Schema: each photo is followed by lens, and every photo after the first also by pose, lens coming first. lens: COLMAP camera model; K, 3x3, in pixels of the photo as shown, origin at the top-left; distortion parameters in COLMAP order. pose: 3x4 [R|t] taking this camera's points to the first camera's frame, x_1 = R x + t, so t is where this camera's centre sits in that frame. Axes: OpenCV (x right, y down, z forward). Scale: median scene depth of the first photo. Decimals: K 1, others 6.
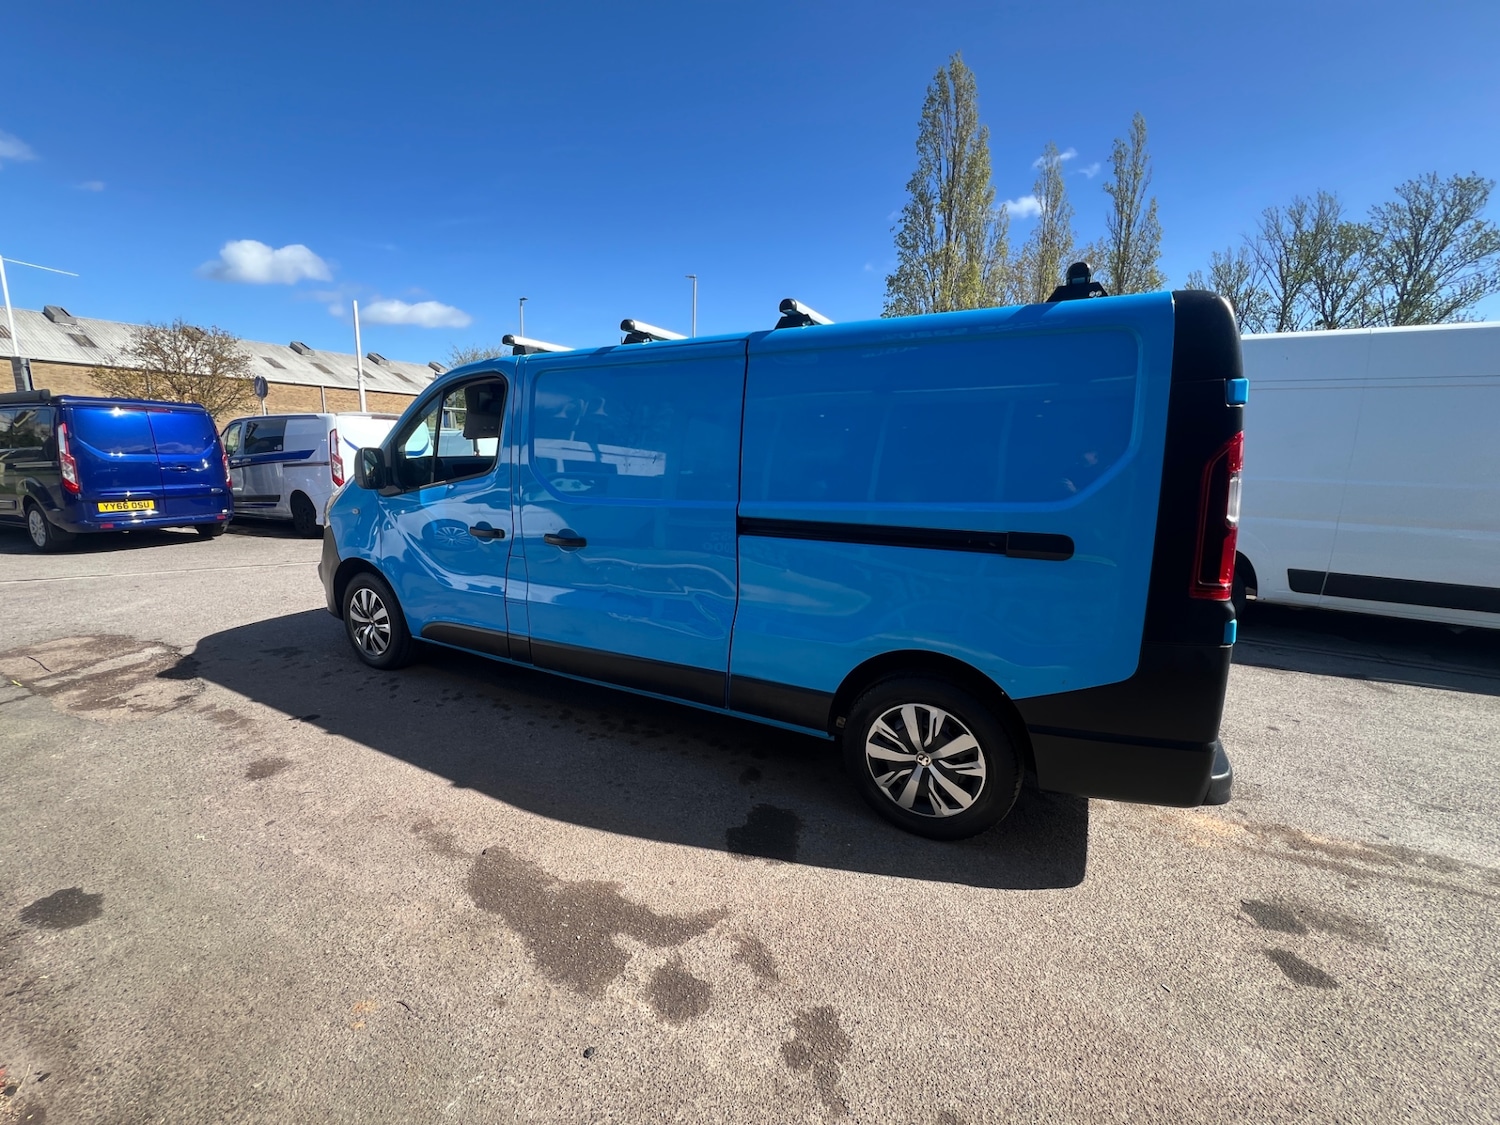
lens RADIAL K [[597.8, 0, 745.9], [0, 597.8, 560.0], [0, 0, 1]] dist [-0.001240, 0.000030]
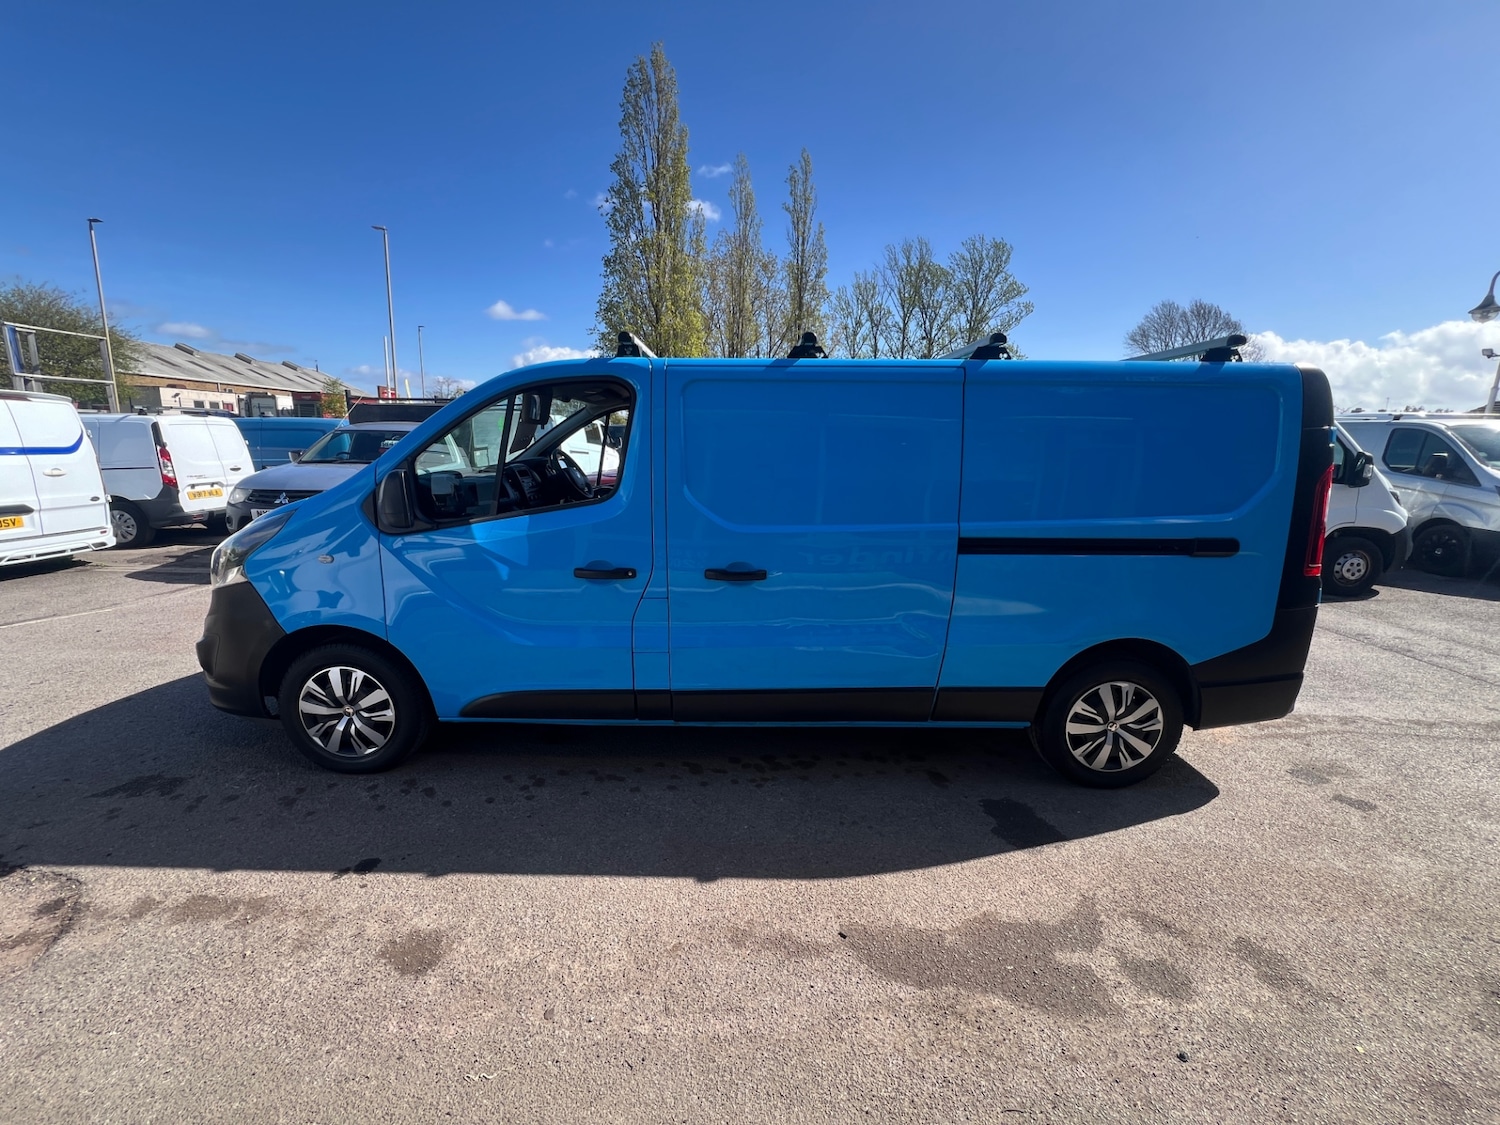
lens RADIAL K [[597.8, 0, 746.5], [0, 597.8, 561.5], [0, 0, 1]] dist [-0.001240, 0.000030]
pose [[0.883410, -0.093745, 0.459127, -0.642121], [0.080112, 0.995574, 0.049132, -0.087009], [-0.461701, -0.006622, 0.887011, 0.192023]]
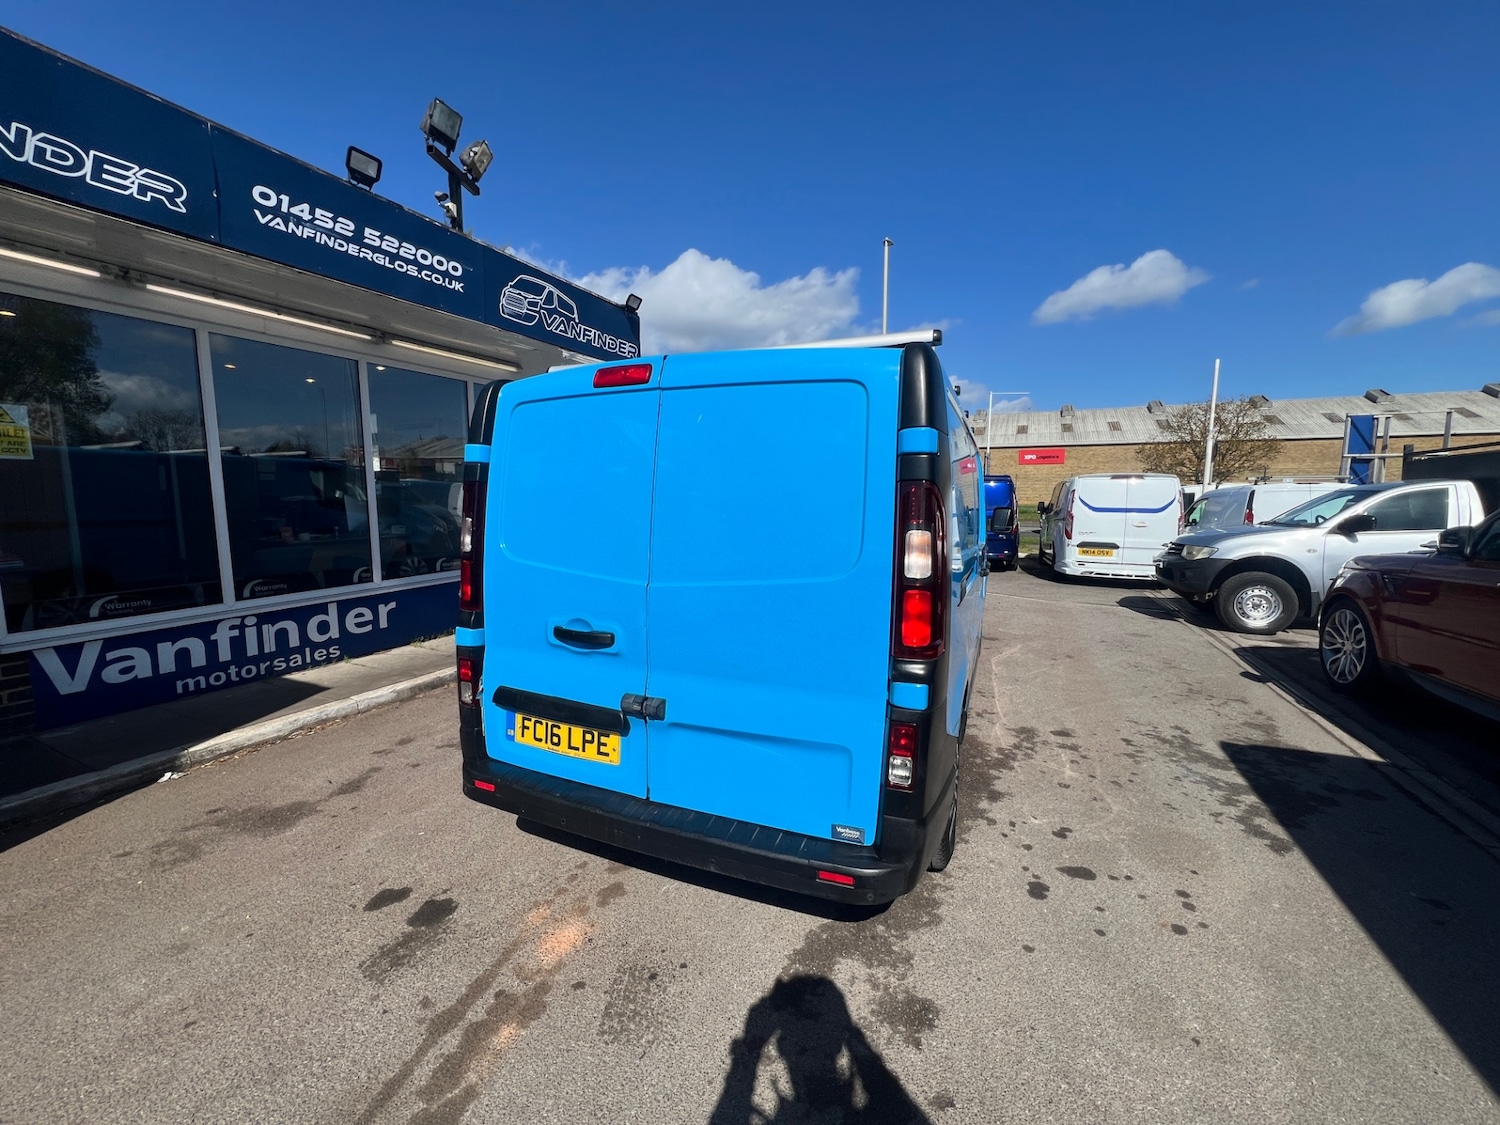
lens RADIAL K [[597.8, 0, 746.1], [0, 597.8, 560.3], [0, 0, 1]] dist [-0.001240, 0.000030]
pose [[0.086889, 0.084755, -0.992606, 1.219053], [-0.181700, 0.981010, 0.067860, -0.137631], [0.979508, 0.174460, 0.100639, 0.828253]]
